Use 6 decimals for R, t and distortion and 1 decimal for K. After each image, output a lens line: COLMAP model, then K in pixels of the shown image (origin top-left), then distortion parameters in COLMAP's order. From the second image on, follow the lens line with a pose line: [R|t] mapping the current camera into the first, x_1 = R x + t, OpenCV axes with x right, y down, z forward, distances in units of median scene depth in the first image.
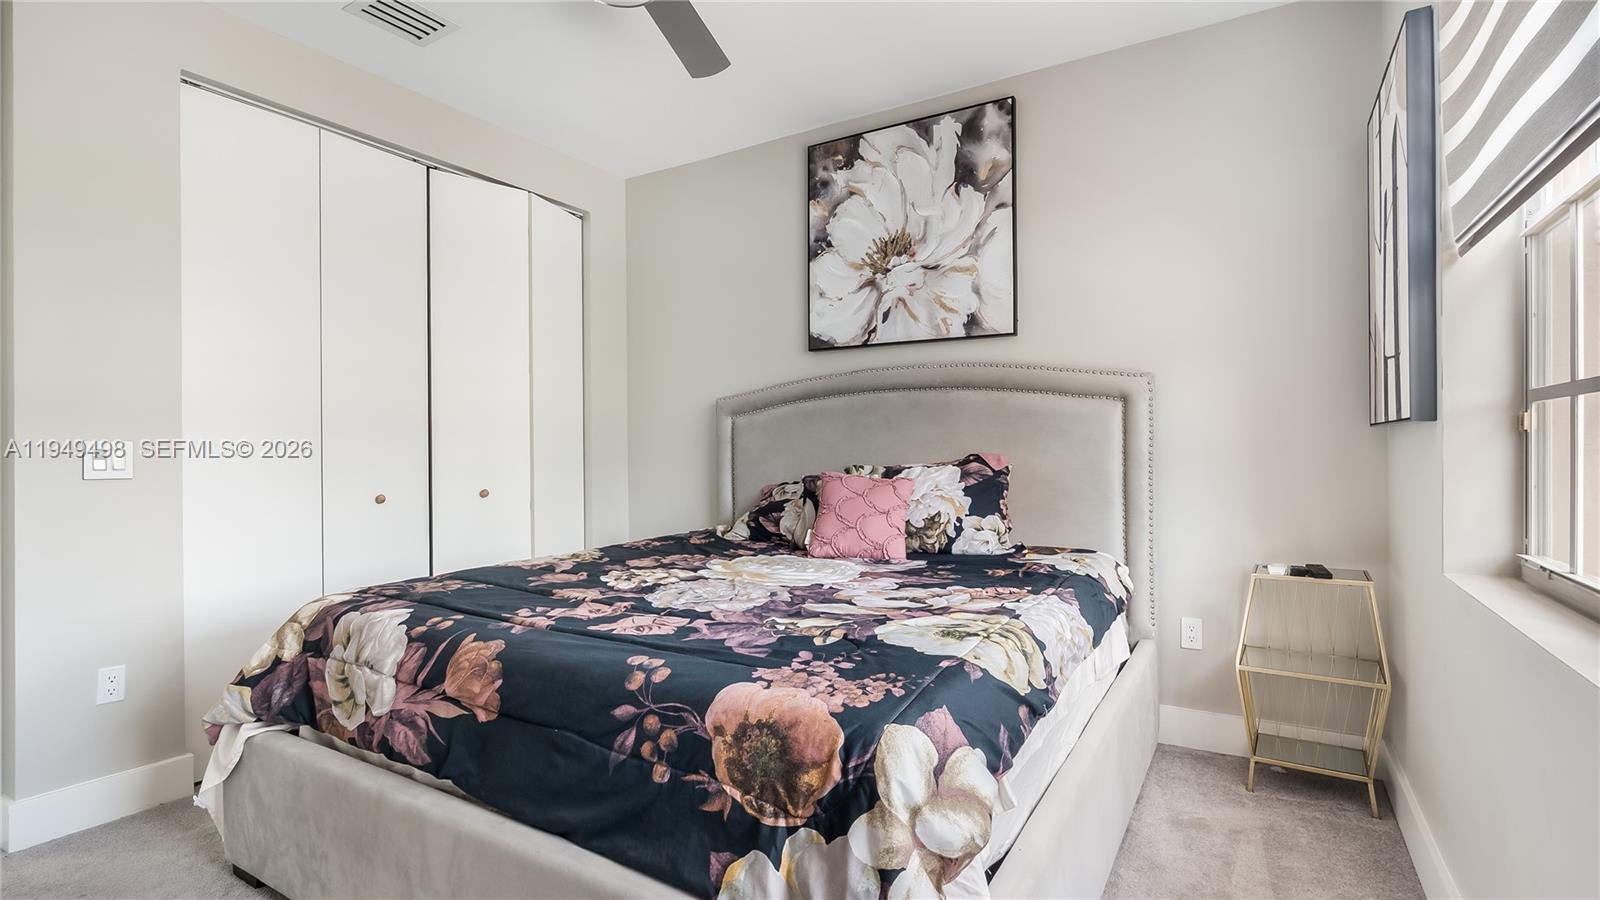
lens RADIAL K [[744.2, 0, 799.5], [0, 744.2, 461.4], [0, 0, 1]] dist [-0.003615, -0.000136]
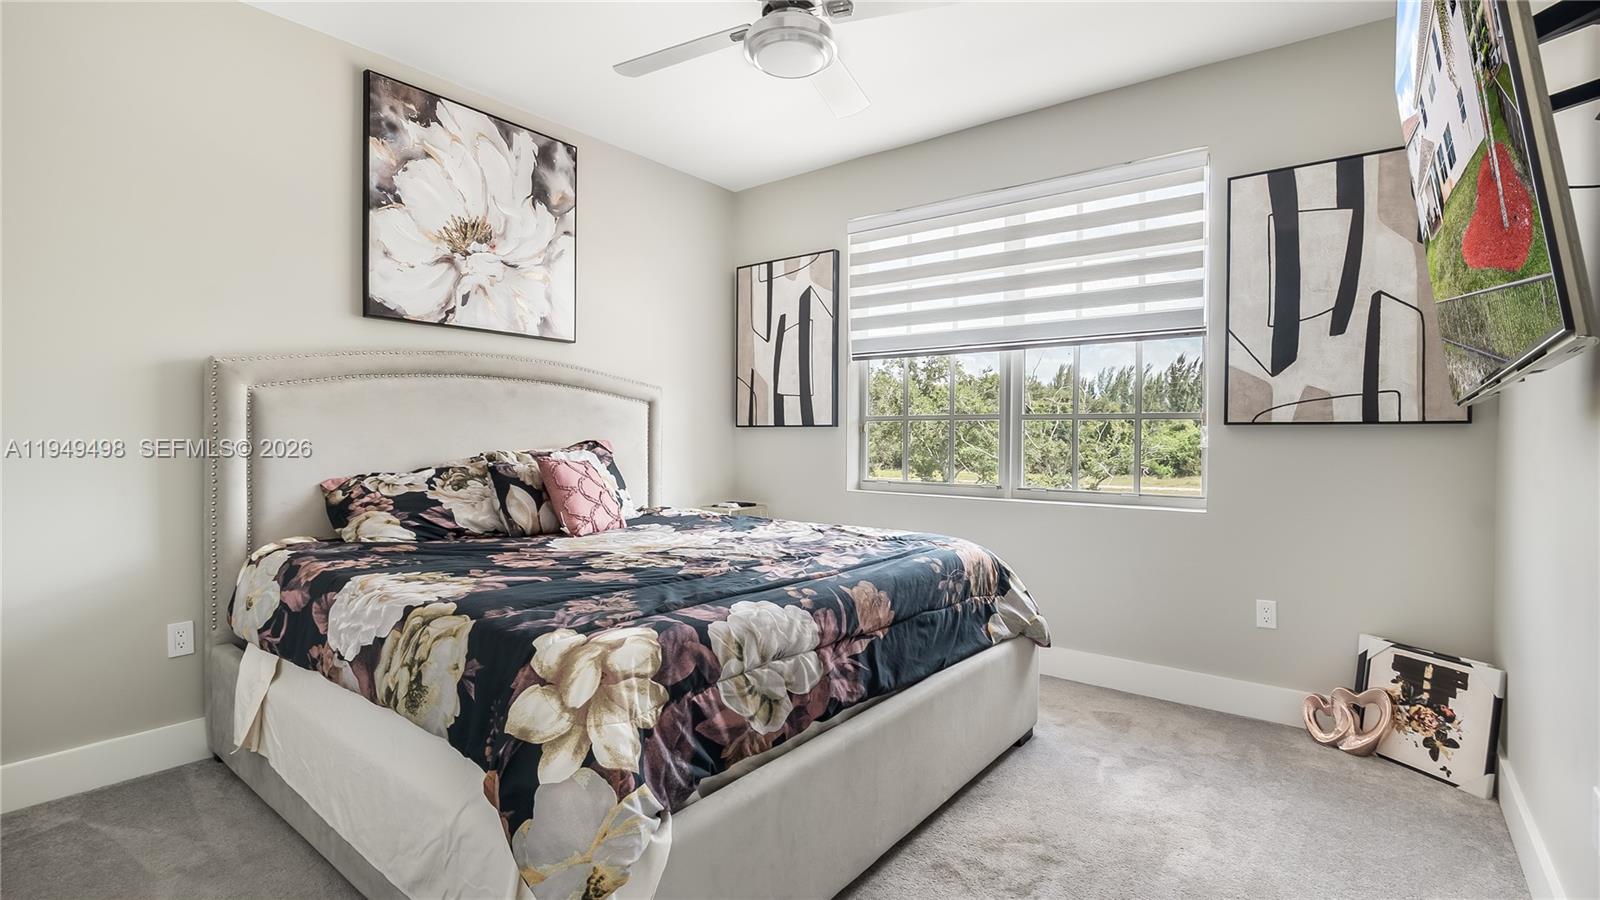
lens RADIAL K [[744.2, 0, 799.5], [0, 744.2, 461.4], [0, 0, 1]] dist [-0.003615, -0.000136]
pose [[0.108163, -0.027828, 0.993744, -0.816558], [0.009667, 0.999590, 0.026940, -0.004074], [-0.994086, 0.006693, 0.108388, 0.458838]]
